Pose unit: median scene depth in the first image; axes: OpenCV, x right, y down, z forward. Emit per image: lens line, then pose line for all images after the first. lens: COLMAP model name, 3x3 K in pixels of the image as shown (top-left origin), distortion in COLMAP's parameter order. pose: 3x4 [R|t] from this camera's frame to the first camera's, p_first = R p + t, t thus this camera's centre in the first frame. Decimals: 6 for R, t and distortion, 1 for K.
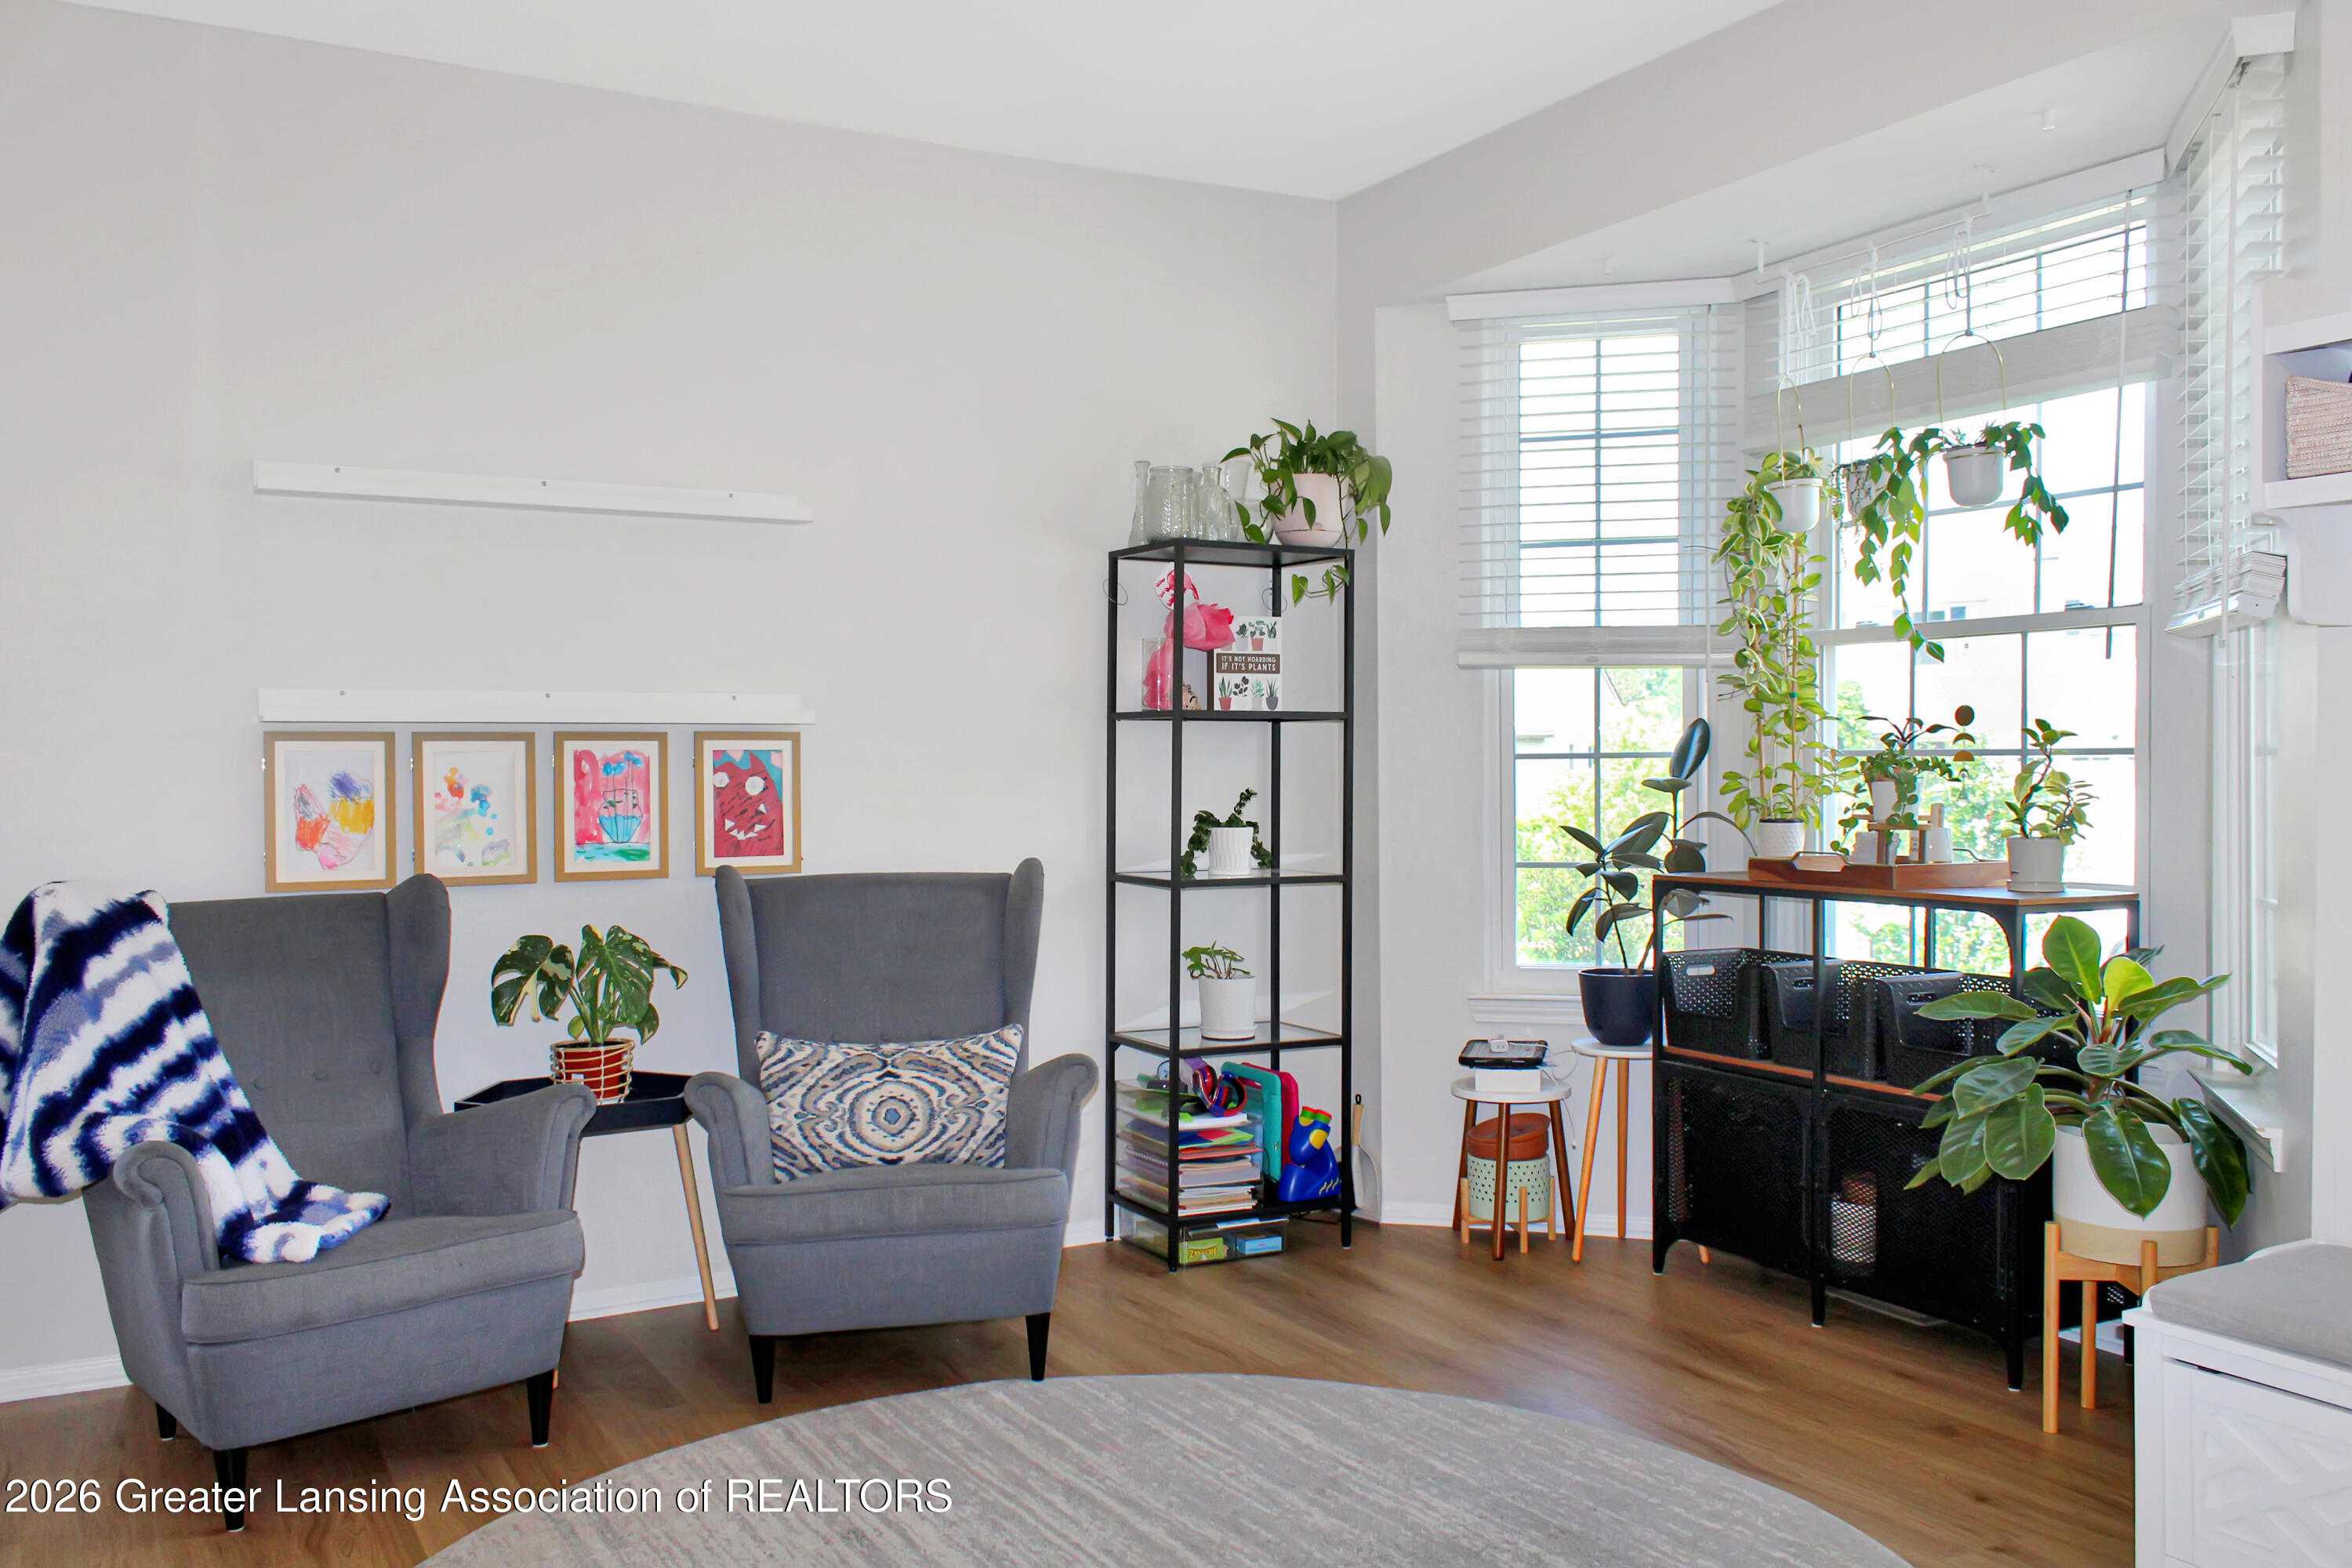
lens RADIAL K [[1950.8, 0, 1166.3], [0, 1950.8, 795.8], [0, 0, 1]] dist [0.025216, -0.044669]
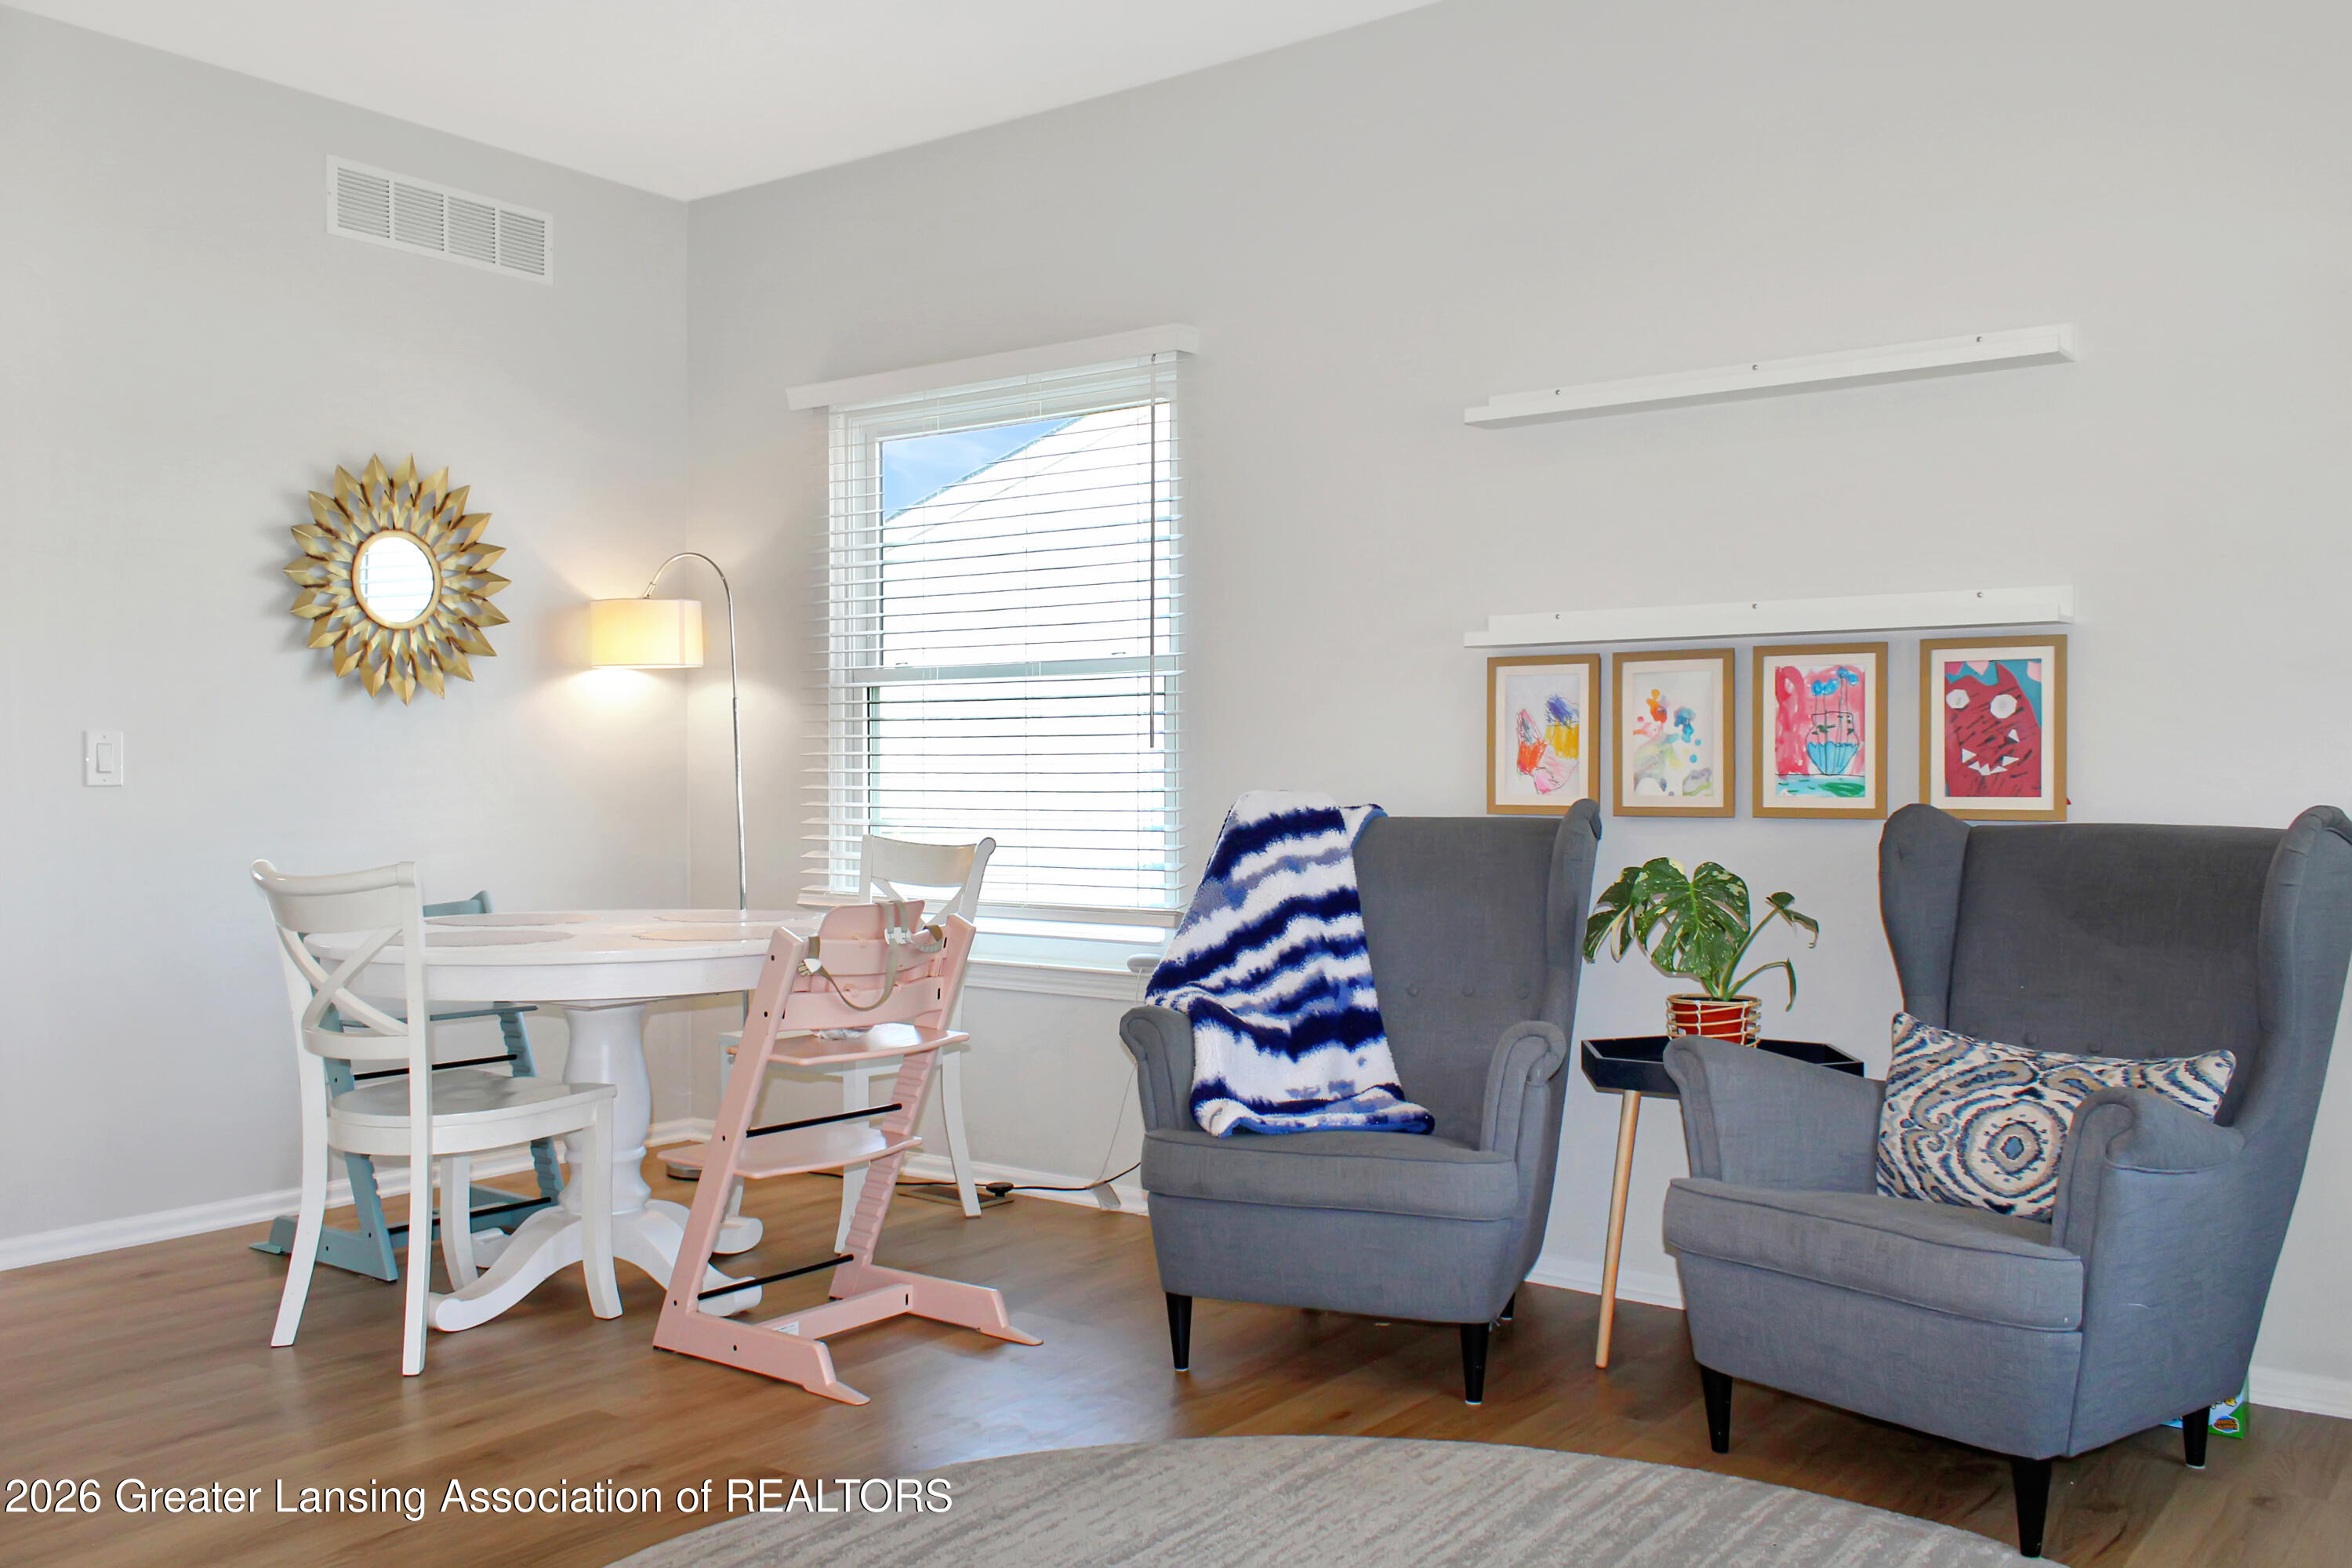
lens RADIAL K [[1950.8, 0, 1166.0], [0, 1950.8, 779.1], [0, 0, 1]] dist [0.025216, -0.044669]
pose [[0.400608, 0.008633, -0.916209, 0.400884], [-0.020880, 0.999782, 0.000291, 0.033242], [0.916011, 0.019014, 0.400701, 0.417112]]
